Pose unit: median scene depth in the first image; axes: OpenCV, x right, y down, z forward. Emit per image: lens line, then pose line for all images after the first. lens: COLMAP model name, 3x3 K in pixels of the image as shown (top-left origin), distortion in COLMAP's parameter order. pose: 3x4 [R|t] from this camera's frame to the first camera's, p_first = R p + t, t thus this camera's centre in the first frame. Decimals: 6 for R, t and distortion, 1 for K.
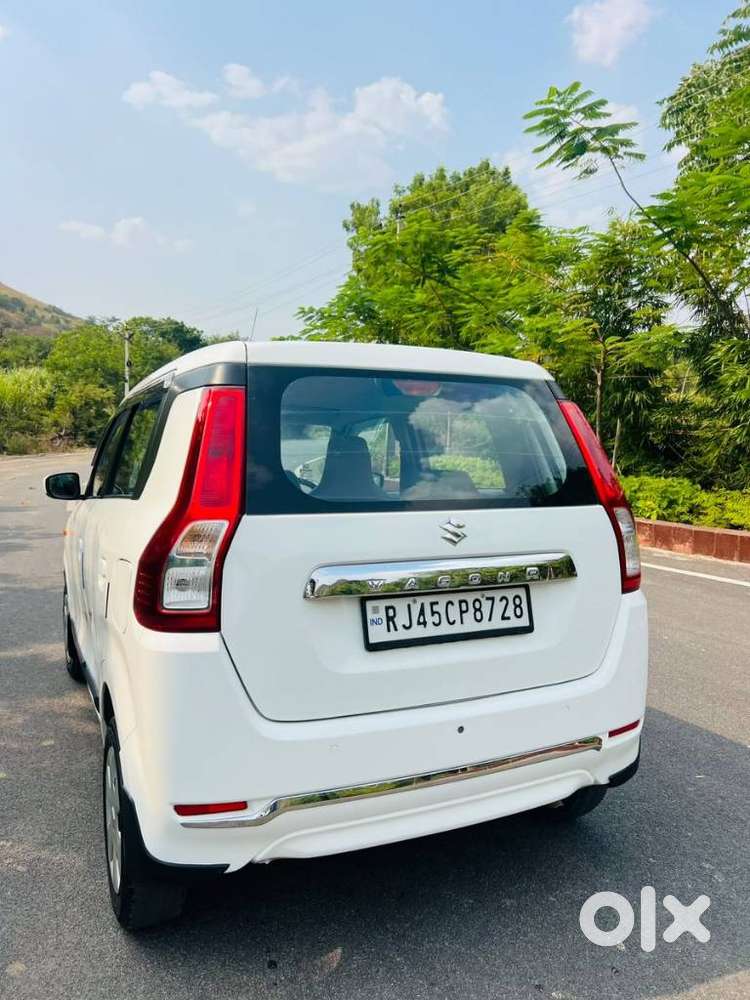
lens RADIAL K [[752.6, 0, 378.8], [0, 752.6, 495.3], [0, 0, 1]] dist [0.050422, -0.069147]
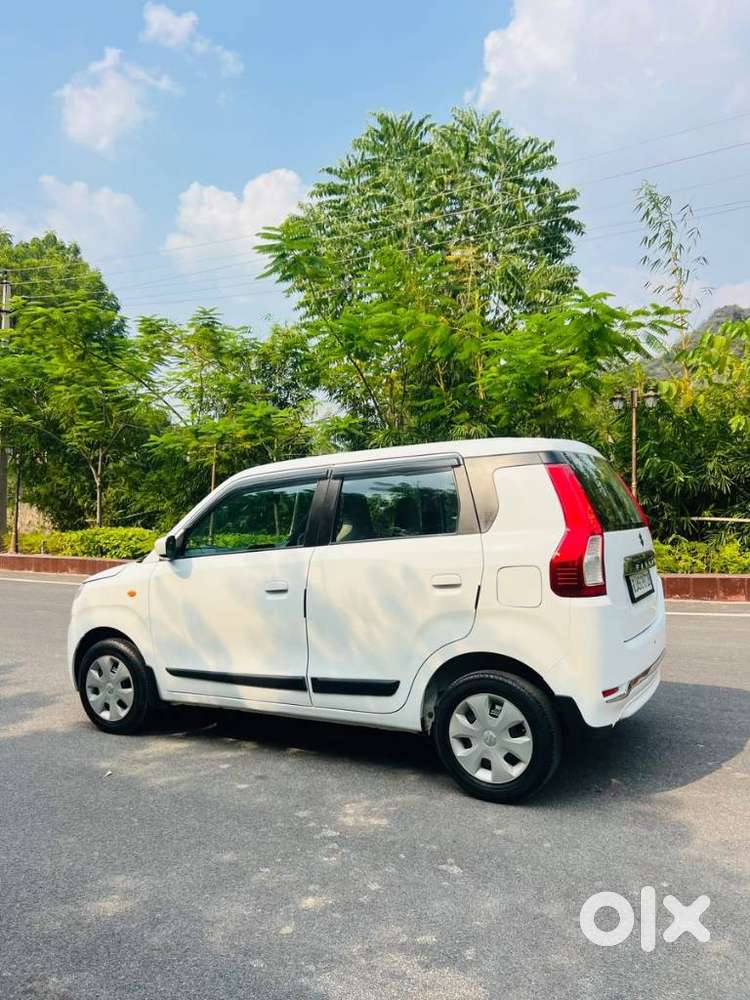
lens RADIAL K [[757.5, 0, 378.6], [0, 757.5, 506.4], [0, 0, 1]] dist [0.011263, 0.002960]
pose [[0.812886, -0.022756, 0.581978, -1.479961], [0.071587, 0.995563, -0.061062, 0.033026], [-0.578007, 0.091299, 0.810908, -0.174173]]
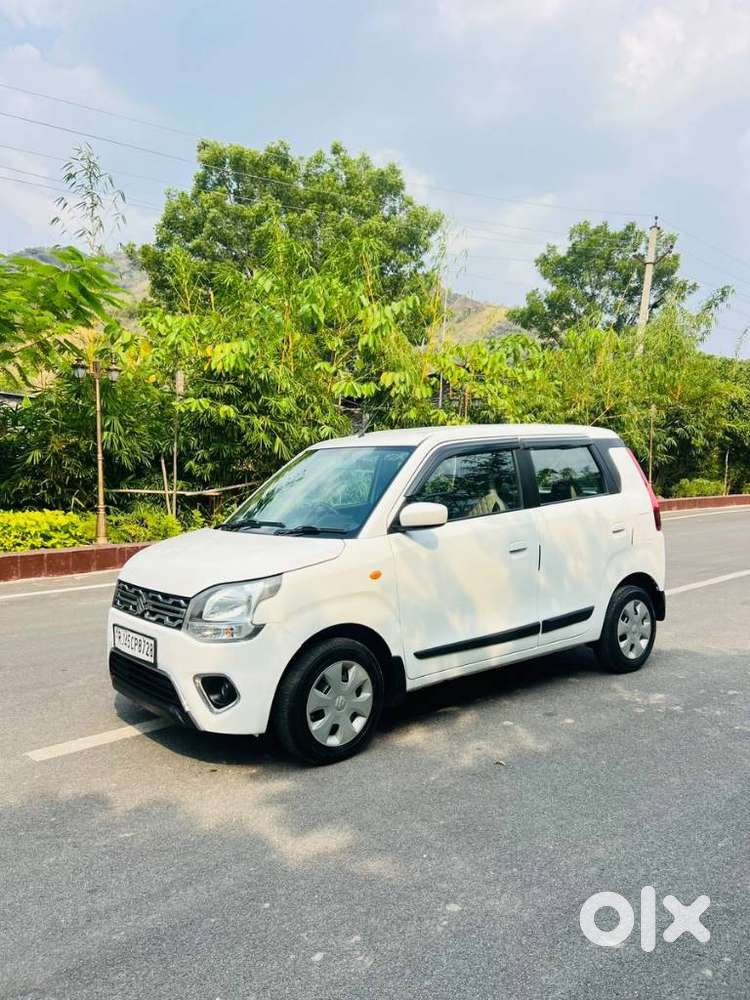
lens RADIAL K [[752.6, 0, 378.8], [0, 752.6, 495.3], [0, 0, 1]] dist [0.050422, -0.069147]
pose [[-0.252219, -0.036470, 0.966983, -2.477901], [0.076179, 0.995440, 0.057413, -0.184812], [-0.964667, 0.088145, -0.248290, 2.386760]]
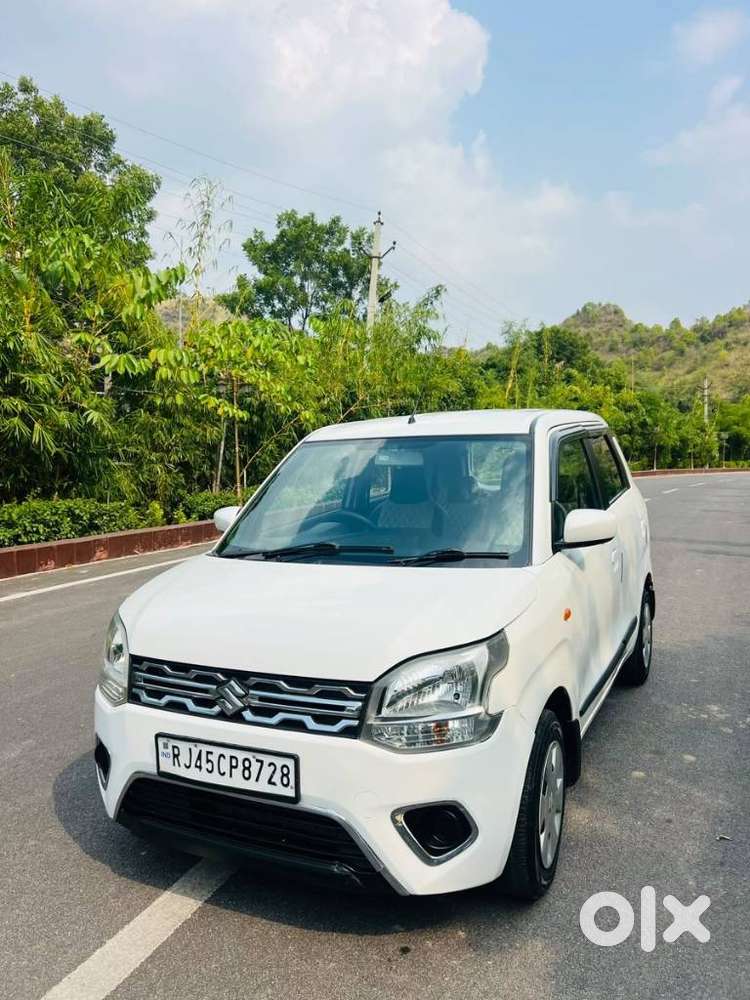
lens RADIAL K [[755.7, 0, 375.0], [0, 755.7, 500.0], [0, 0, 1]] dist [0.010946, 0.001451]
pose [[-0.626402, -0.038323, 0.778557, -1.573927], [0.073661, 0.991411, 0.108065, -0.247118], [-0.776012, 0.125042, -0.618199, 2.972853]]
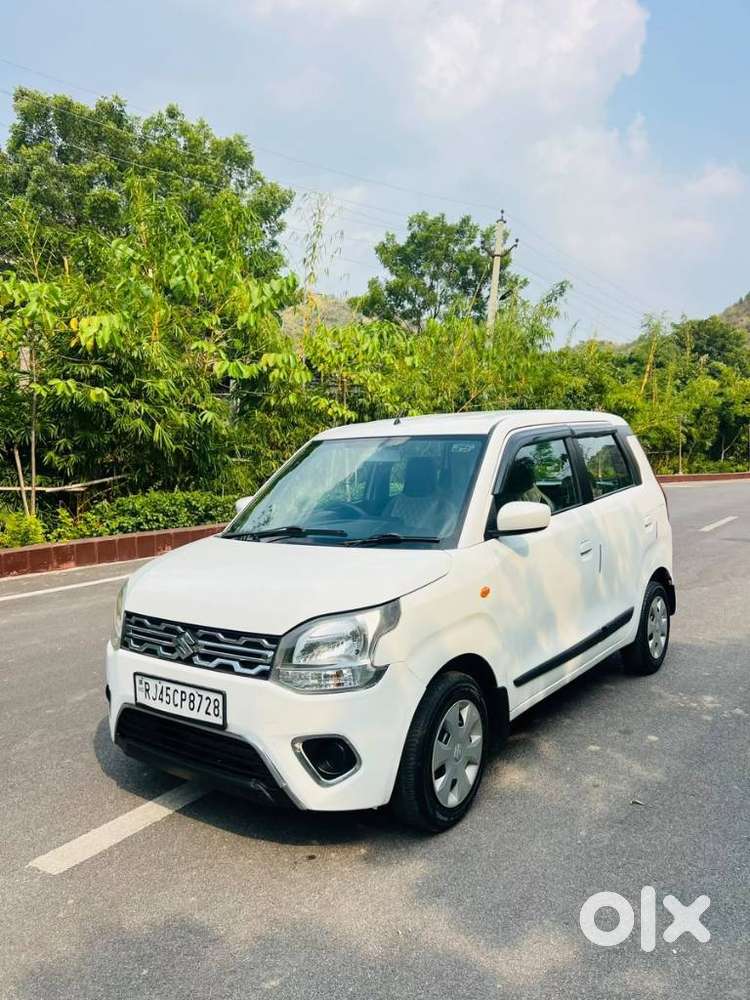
lens RADIAL K [[750.2, 0, 383.1], [0, 750.2, 503.2], [0, 0, 1]] dist [0.050619, -0.071454]
pose [[-0.478504, -0.052691, 0.876503, -1.951540], [0.078353, 0.991654, 0.102388, -0.229938], [-0.874582, 0.117670, -0.470382, 2.797514]]
